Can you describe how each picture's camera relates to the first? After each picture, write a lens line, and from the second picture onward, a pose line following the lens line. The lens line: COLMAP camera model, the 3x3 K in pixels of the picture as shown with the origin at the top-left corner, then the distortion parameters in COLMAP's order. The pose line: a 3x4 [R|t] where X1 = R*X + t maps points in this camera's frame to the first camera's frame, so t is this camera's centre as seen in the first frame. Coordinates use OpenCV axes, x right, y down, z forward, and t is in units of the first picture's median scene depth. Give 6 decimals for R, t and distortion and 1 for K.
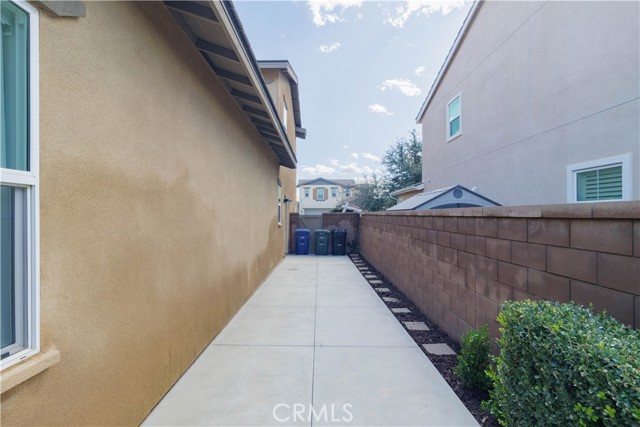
lens RADIAL K [[297.6, 0, 319.5], [0, 297.6, 214.3], [0, 0, 1]] dist [0.005162, 0.001279]
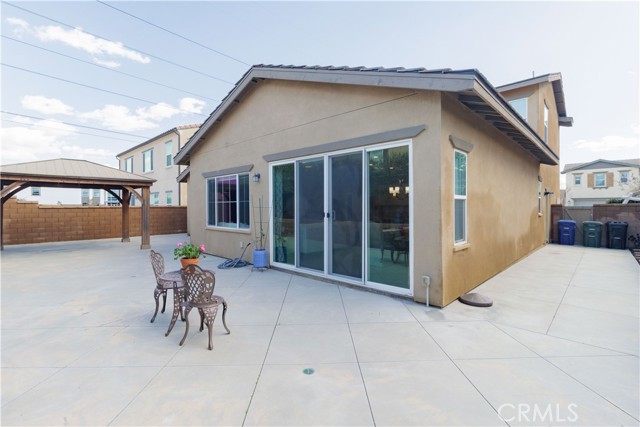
lens RADIAL K [[297.6, 0, 319.8], [0, 297.6, 207.0], [0, 0, 1]] dist [0.005162, 0.001279]
pose [[0.725517, 0.000860, -0.688204, 0.034948], [0.002285, 0.999991, 0.003659, -0.001670], [0.688200, -0.004227, 0.725508, -0.342207]]
